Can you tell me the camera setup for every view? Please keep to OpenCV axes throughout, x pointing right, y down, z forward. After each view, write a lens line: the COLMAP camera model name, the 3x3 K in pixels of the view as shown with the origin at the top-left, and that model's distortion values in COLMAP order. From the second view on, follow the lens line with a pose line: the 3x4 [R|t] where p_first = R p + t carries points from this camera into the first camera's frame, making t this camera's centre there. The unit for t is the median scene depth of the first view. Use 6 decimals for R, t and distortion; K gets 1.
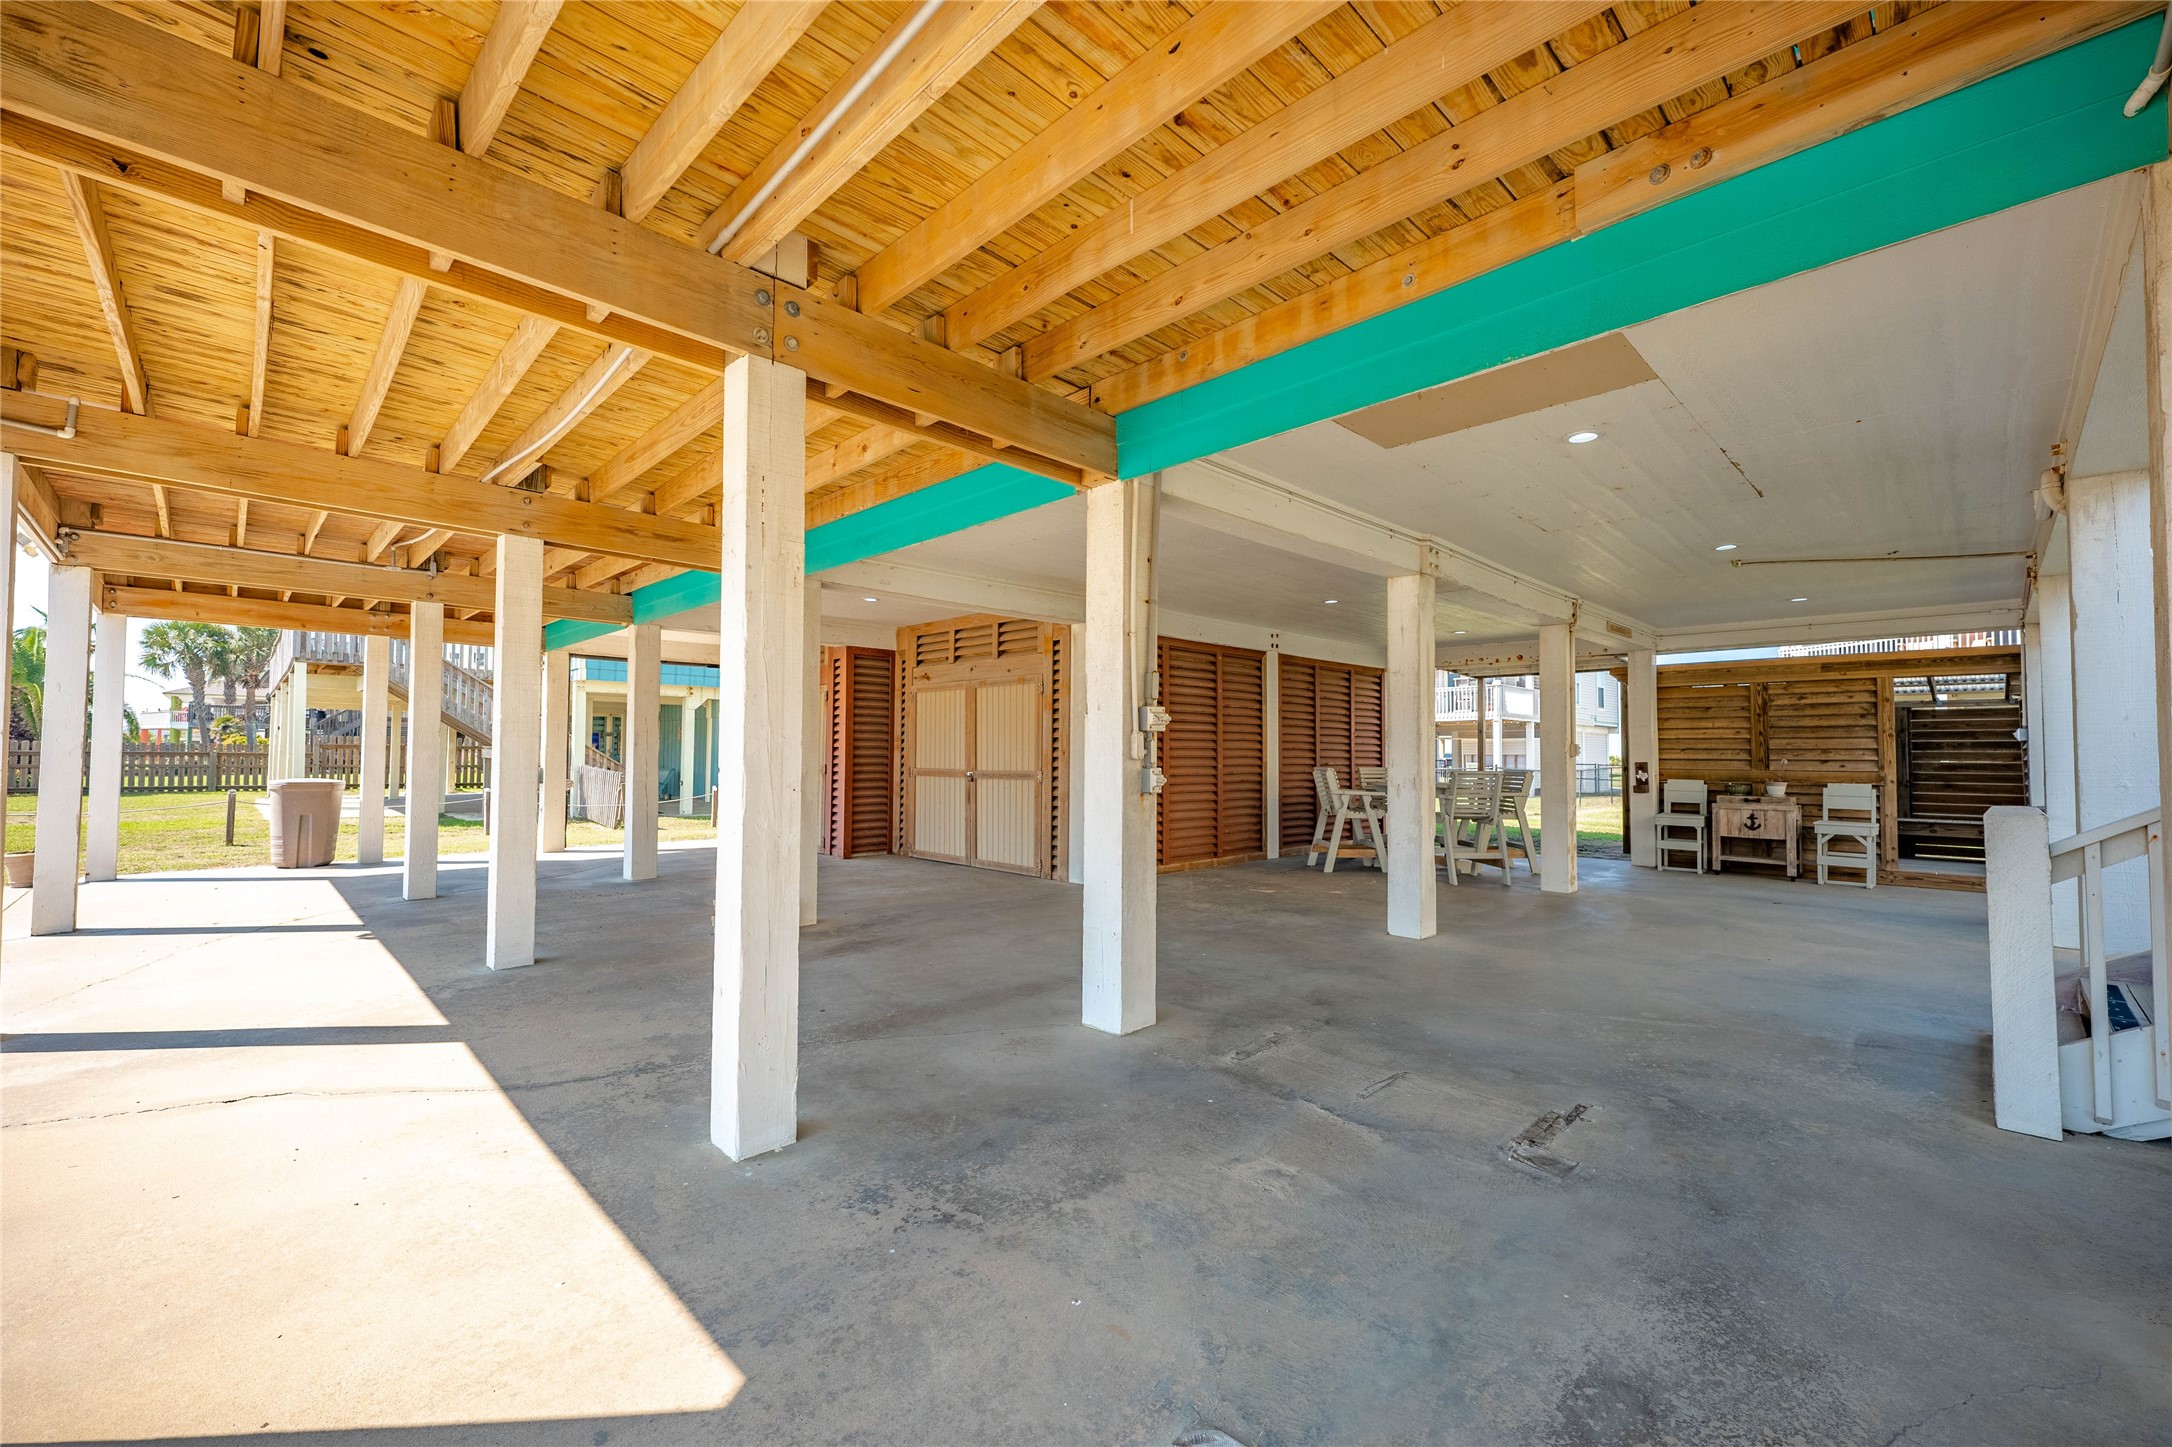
lens RADIAL K [[885.7, 0, 1086.6], [0, 885.7, 728.8], [0, 0, 1]] dist [0.000125, 0.000528]
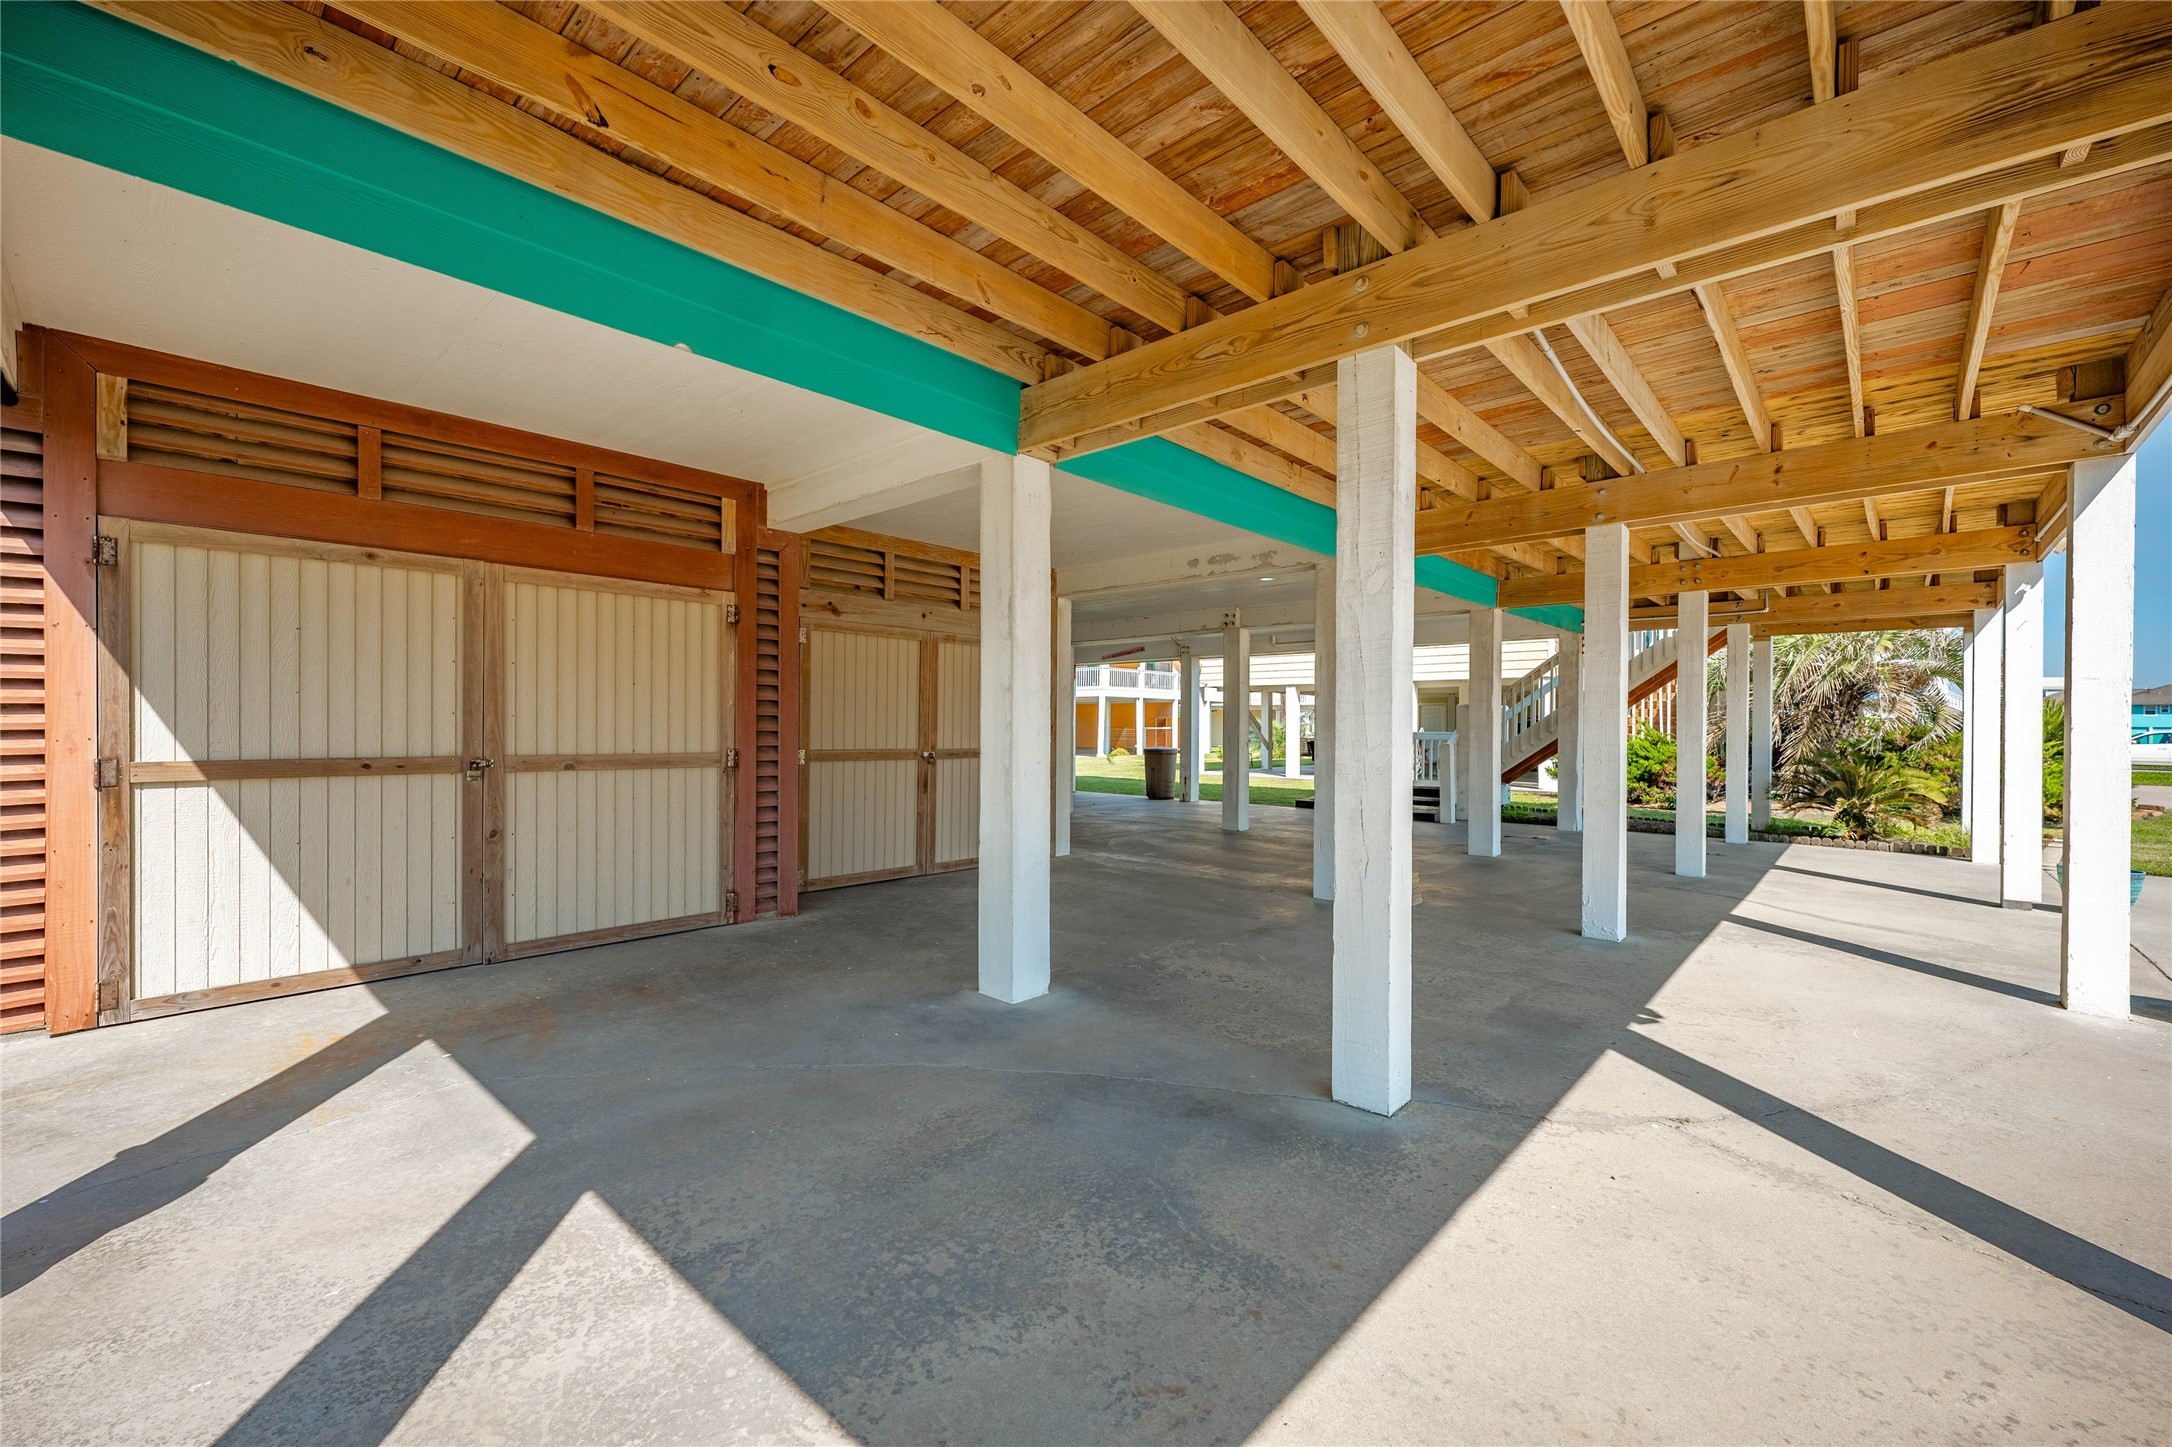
lens RADIAL K [[885.7, 0, 1083.3], [0, 885.7, 730.2], [0, 0, 1]] dist [0.000125, 0.000528]
pose [[-0.058208, -0.006139, 0.998286, -0.888912], [-0.036814, 0.999314, 0.003999, 0.022004], [-0.997625, -0.036518, -0.058395, 0.899290]]
